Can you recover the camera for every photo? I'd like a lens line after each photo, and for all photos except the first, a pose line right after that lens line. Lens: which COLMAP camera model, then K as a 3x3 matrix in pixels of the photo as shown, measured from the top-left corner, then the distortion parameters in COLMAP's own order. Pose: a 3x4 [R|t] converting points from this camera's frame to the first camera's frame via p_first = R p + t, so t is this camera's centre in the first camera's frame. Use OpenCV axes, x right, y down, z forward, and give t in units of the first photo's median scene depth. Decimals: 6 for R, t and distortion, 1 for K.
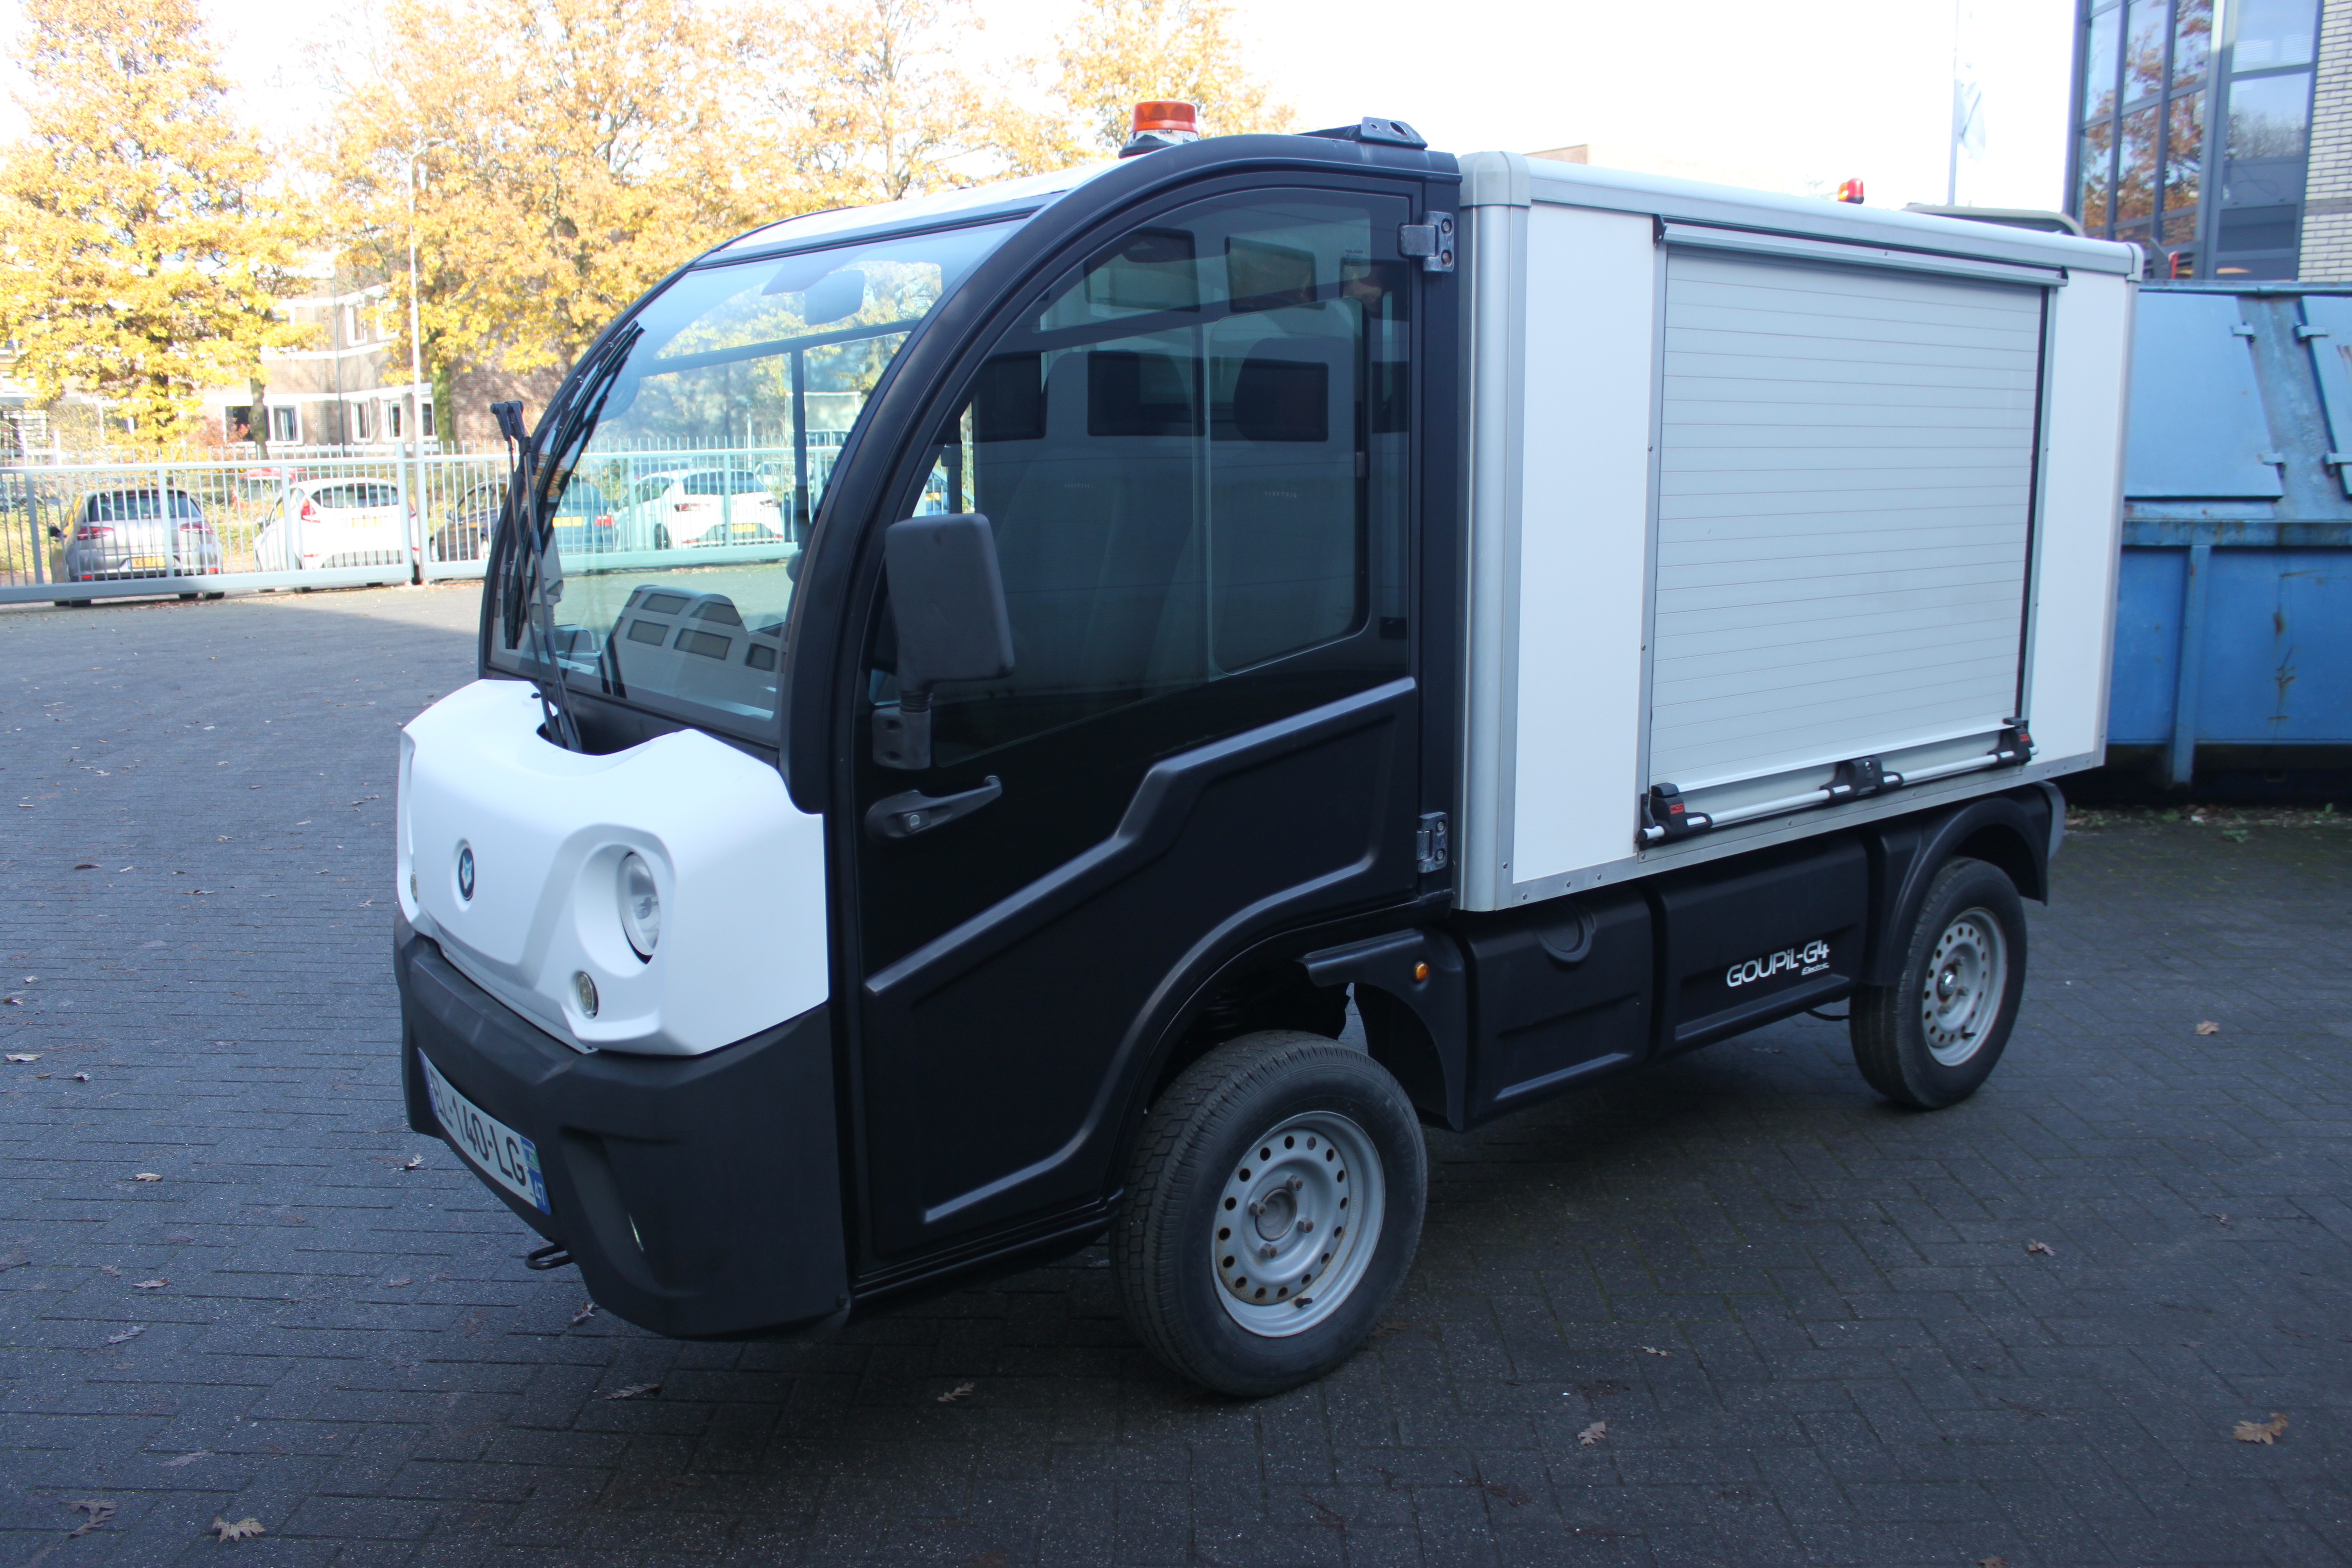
lens RADIAL K [[1872.9, 0, 1157.8], [0, 1872.9, 752.6], [0, 0, 1]] dist [-0.045720, 0.009759]
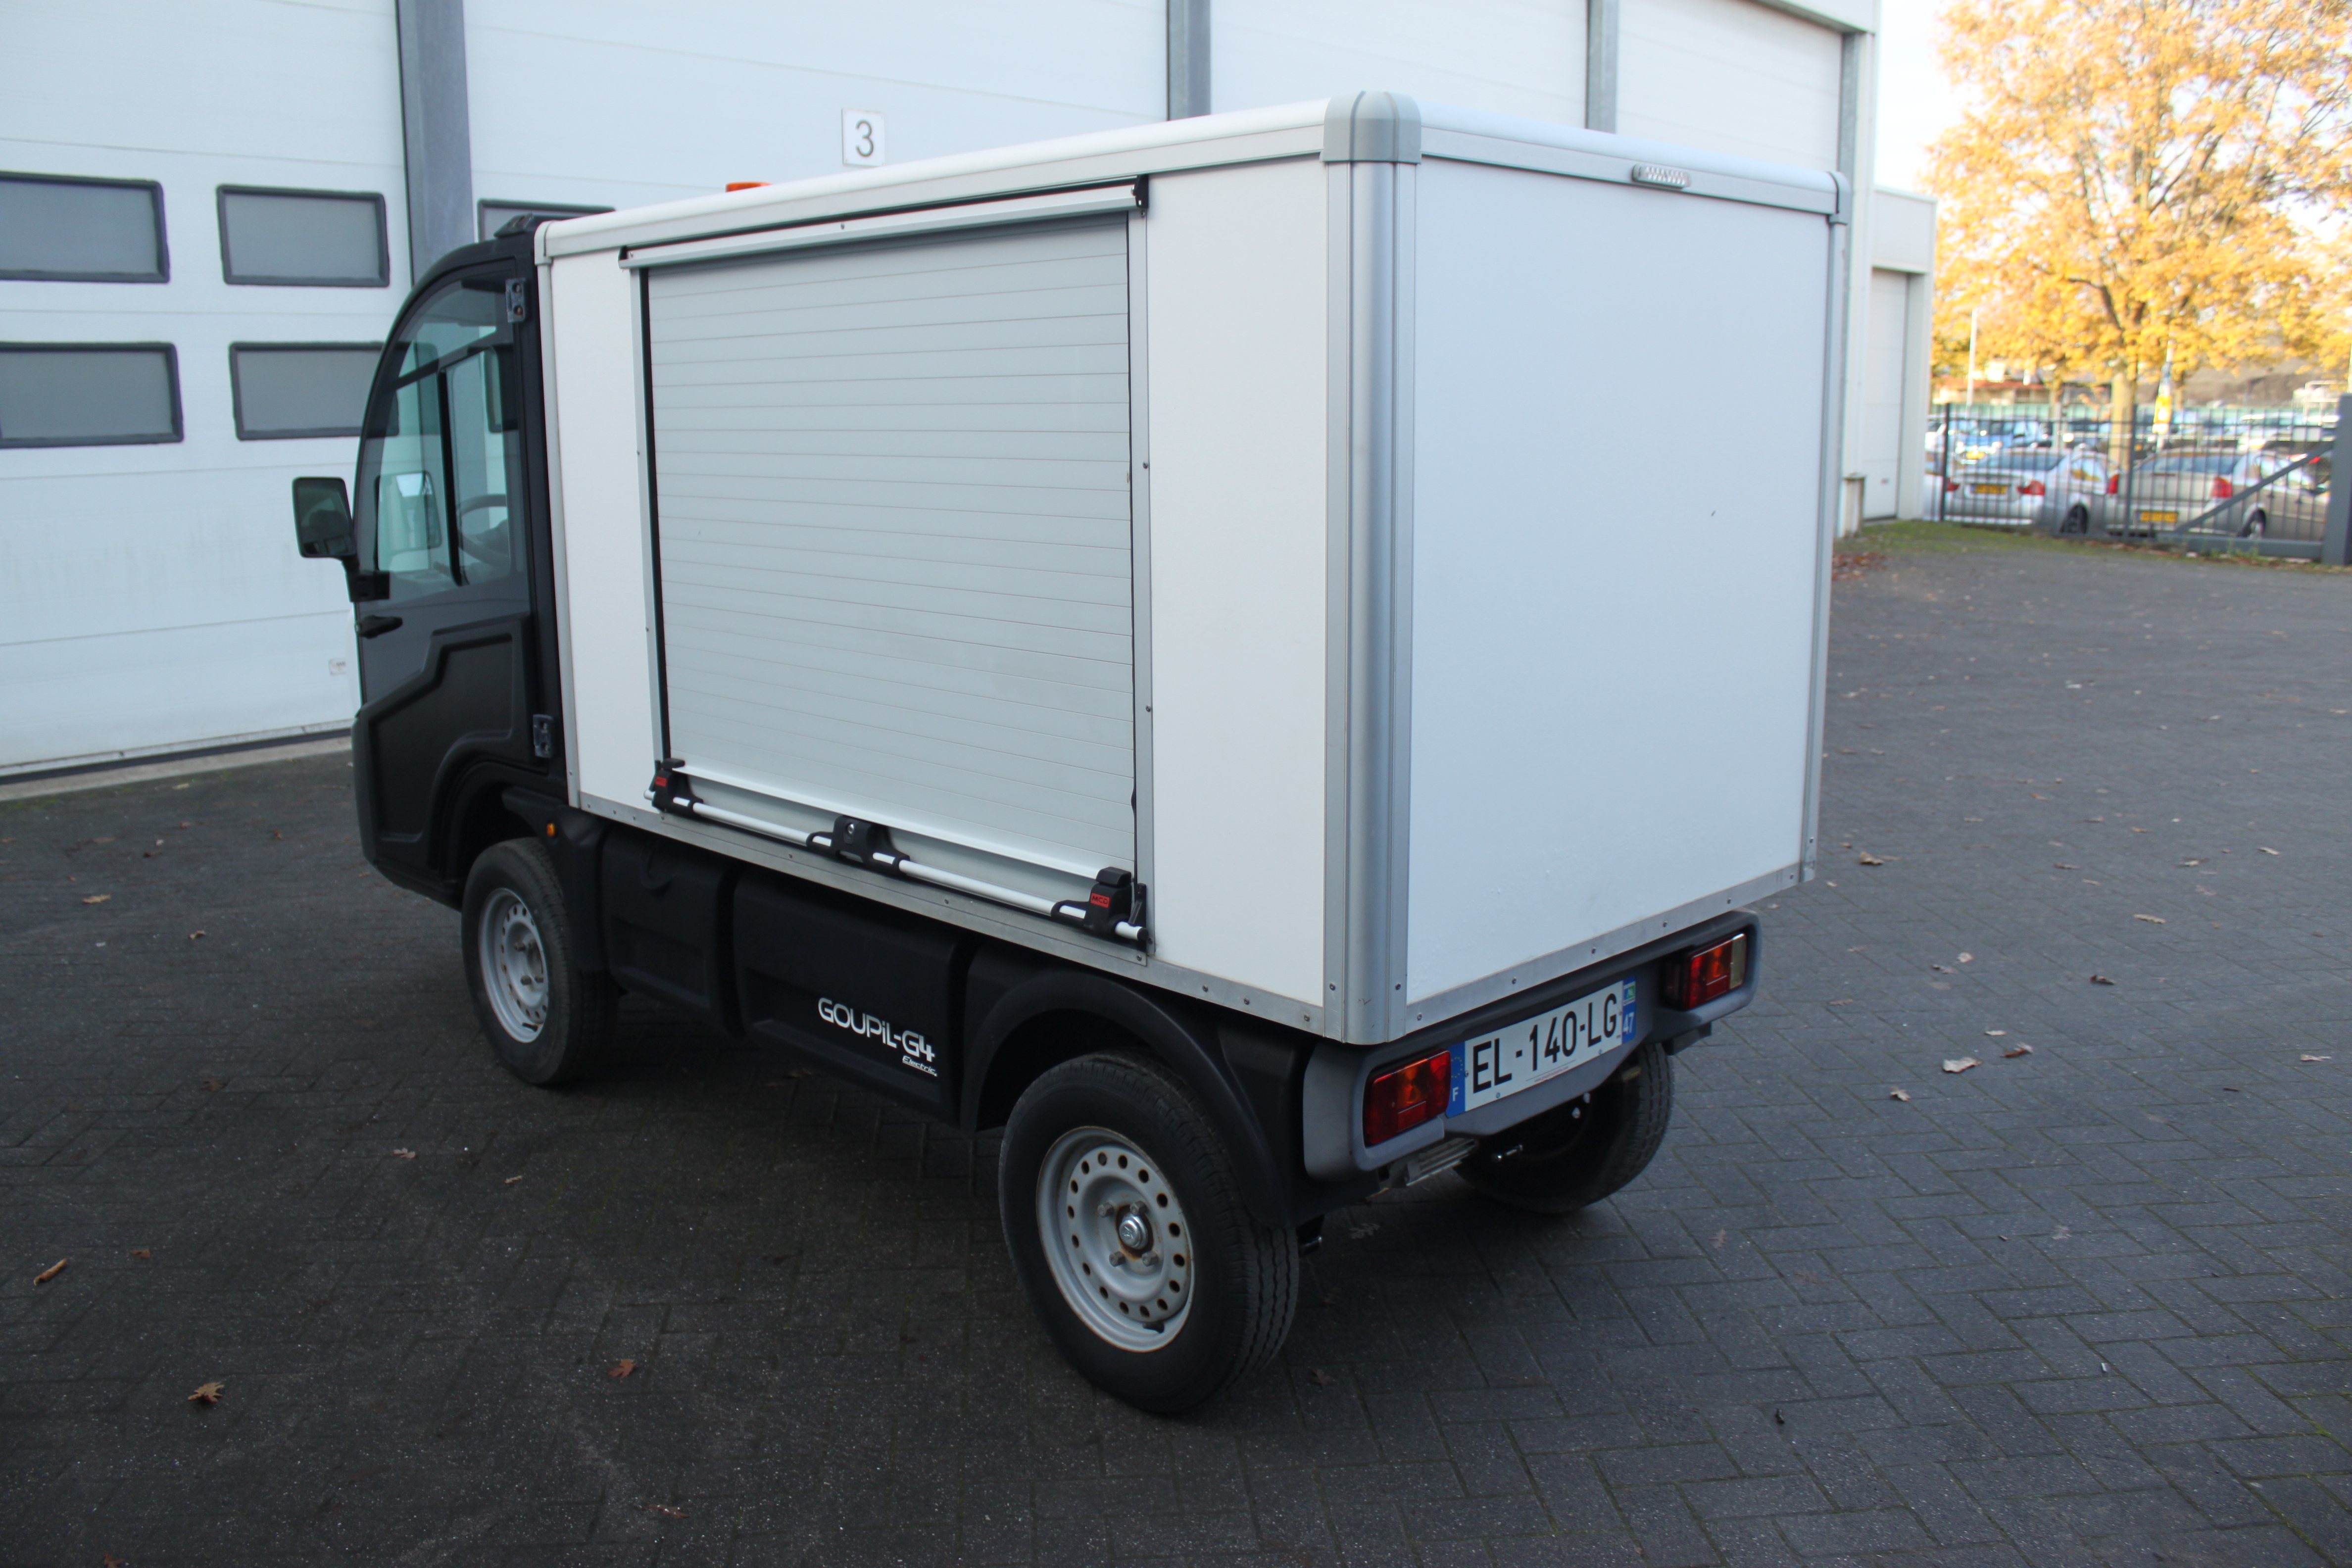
lens RADIAL K [[1872.9, 0, 1157.8], [0, 1872.9, 752.6], [0, 0, 1]] dist [-0.045720, 0.009759]
pose [[0.098901, 0.182959, -0.978133, 1.217393], [-0.153069, 0.974051, 0.166718, -0.189780], [0.983254, 0.133233, 0.124339, 1.016715]]
